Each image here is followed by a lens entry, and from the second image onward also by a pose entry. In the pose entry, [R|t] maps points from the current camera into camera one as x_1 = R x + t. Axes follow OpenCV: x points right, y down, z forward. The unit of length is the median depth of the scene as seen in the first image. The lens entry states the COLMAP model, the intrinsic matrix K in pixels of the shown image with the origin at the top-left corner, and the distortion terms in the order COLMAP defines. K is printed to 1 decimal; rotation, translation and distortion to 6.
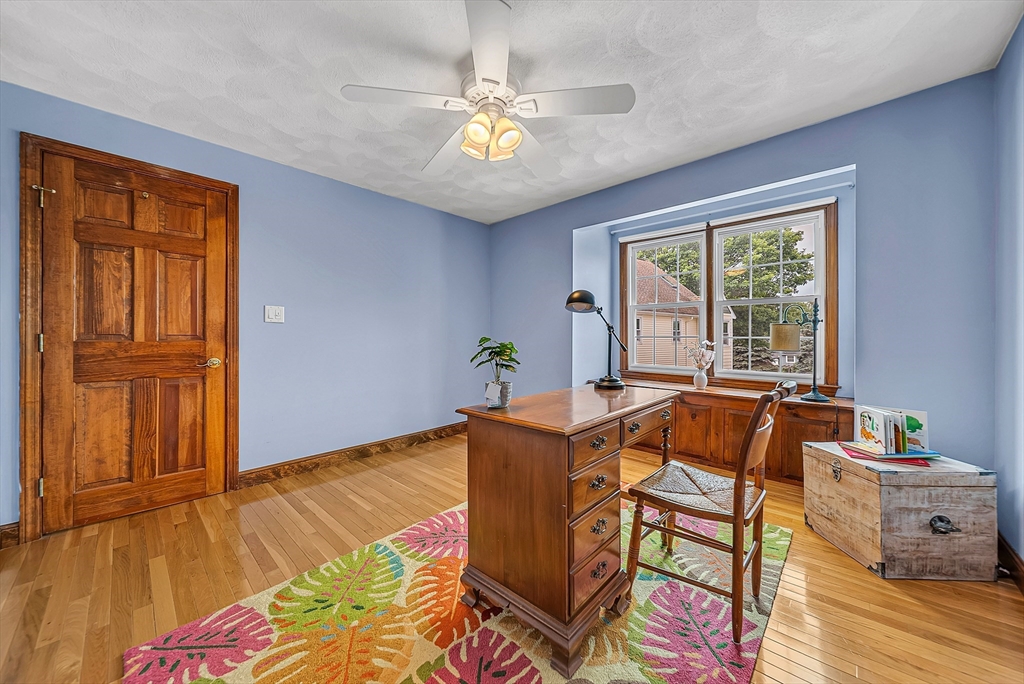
lens RADIAL K [[365.9, 0, 513.7], [0, 365.9, 342.5], [0, 0, 1]] dist [-0.002158, -0.000415]
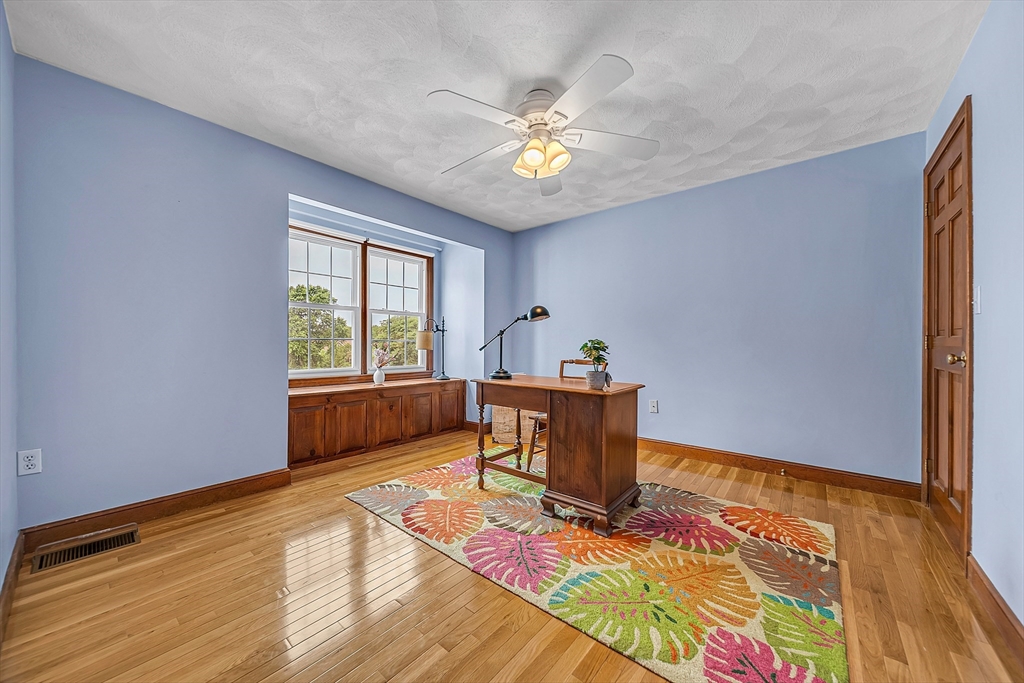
lens RADIAL K [[365.9, 0, 513.7], [0, 365.9, 342.0], [0, 0, 1]] dist [-0.002158, -0.000415]
pose [[-0.061837, 0.004206, 0.998077, -1.419452], [0.009219, 0.999951, -0.003643, 0.002336], [-0.998044, 0.008976, -0.061873, 1.392517]]
